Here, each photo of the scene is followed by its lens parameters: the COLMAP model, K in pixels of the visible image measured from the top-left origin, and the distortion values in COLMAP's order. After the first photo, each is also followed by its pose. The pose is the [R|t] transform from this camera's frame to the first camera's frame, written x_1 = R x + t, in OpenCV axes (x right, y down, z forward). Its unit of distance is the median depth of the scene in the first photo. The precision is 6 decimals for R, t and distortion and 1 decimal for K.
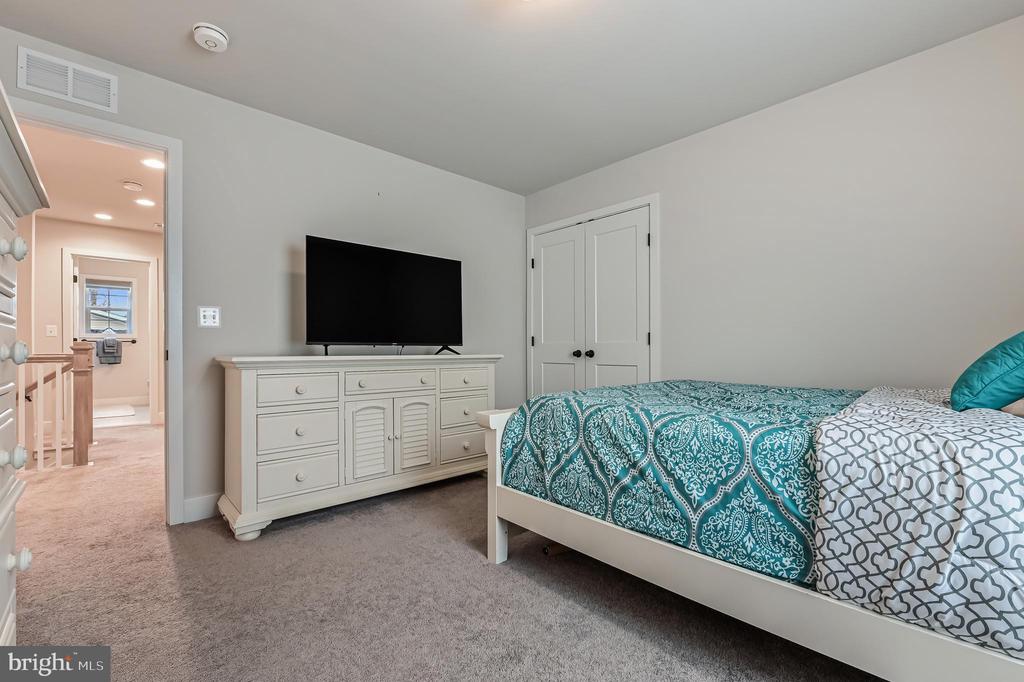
lens RADIAL K [[426.3, 0, 516.4], [0, 426.3, 351.9], [0, 0, 1]] dist [-0.001051, -0.000151]
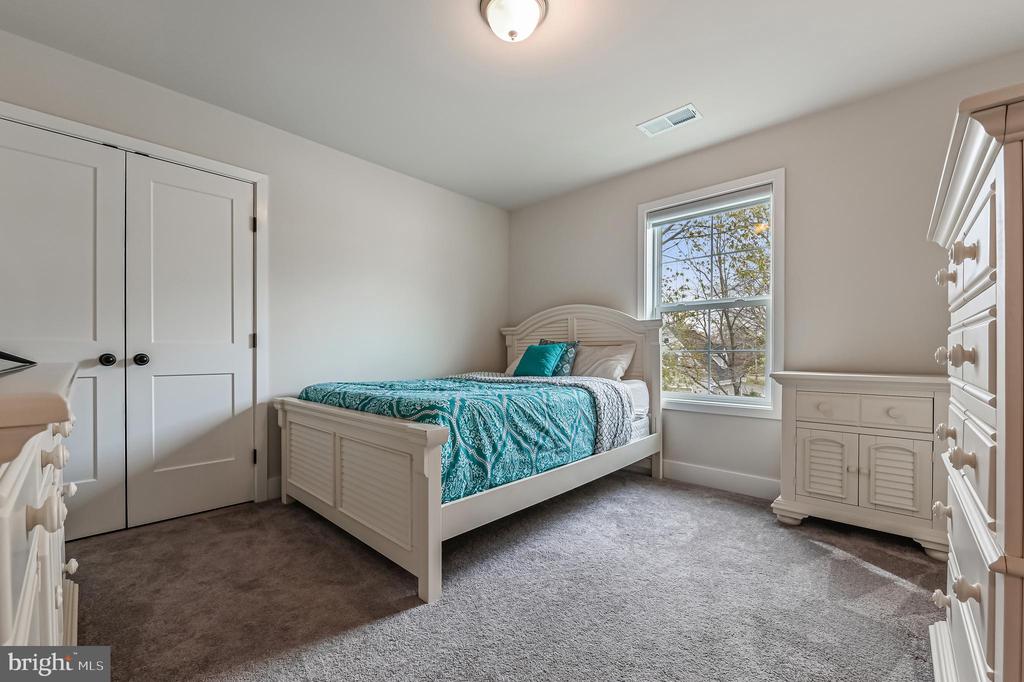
lens RADIAL K [[410.8, 0, 509.3], [0, 410.8, 354.2], [0, 0, 1]] dist [-0.009392, -0.000201]
pose [[-0.043336, 0.001626, 0.999059, -1.127686], [0.004287, 0.999990, -0.001442, -0.000832], [-0.999051, 0.004221, -0.043342, 1.124070]]
